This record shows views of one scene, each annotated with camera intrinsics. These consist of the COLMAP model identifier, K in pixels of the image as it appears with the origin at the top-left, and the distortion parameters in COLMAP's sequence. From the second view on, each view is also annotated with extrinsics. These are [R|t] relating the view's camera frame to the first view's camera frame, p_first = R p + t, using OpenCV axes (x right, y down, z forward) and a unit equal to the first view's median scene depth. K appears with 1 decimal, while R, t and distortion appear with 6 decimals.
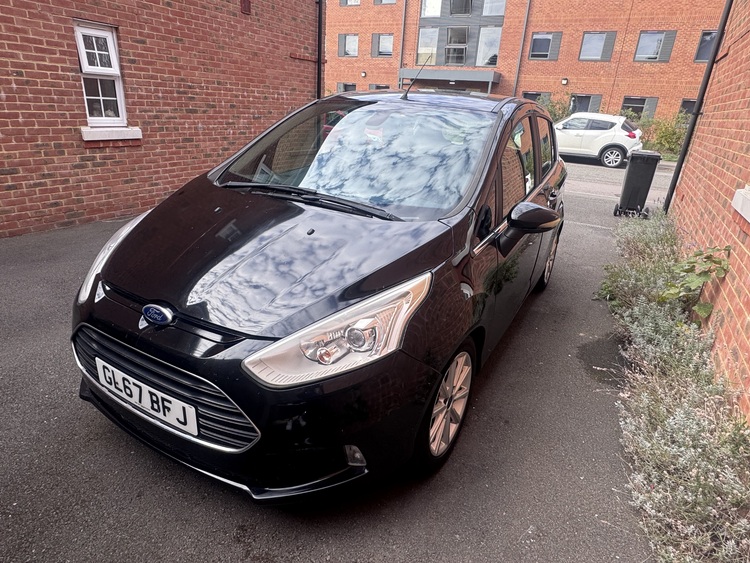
lens RADIAL K [[452.5, 0, 372.0], [0, 452.5, 280.5], [0, 0, 1]] dist [0.002514, -0.000338]
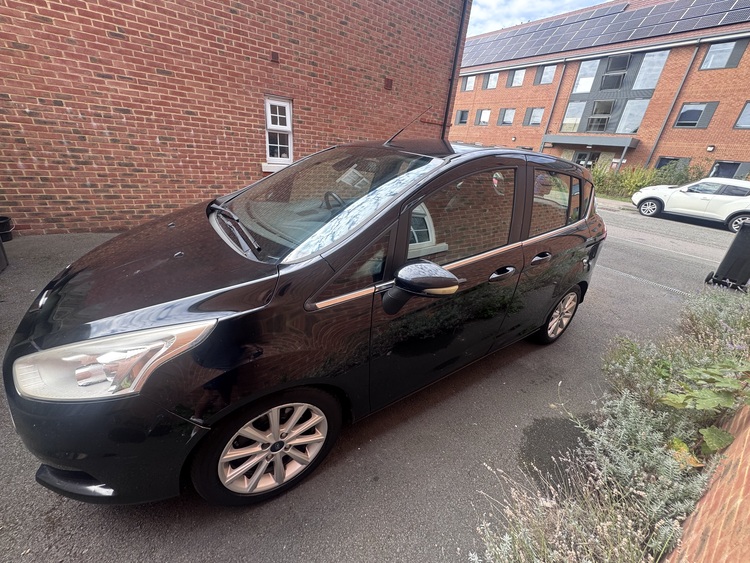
lens RADIAL K [[299.8, 0, 372.9], [0, 299.8, 282.7], [0, 0, 1]] dist [0.001253, -0.000172]
pose [[0.899992, 0.203172, -0.385662, 0.184233], [-0.195468, 0.978901, 0.059550, -0.055454], [0.389624, 0.021790, 0.920716, 0.160027]]
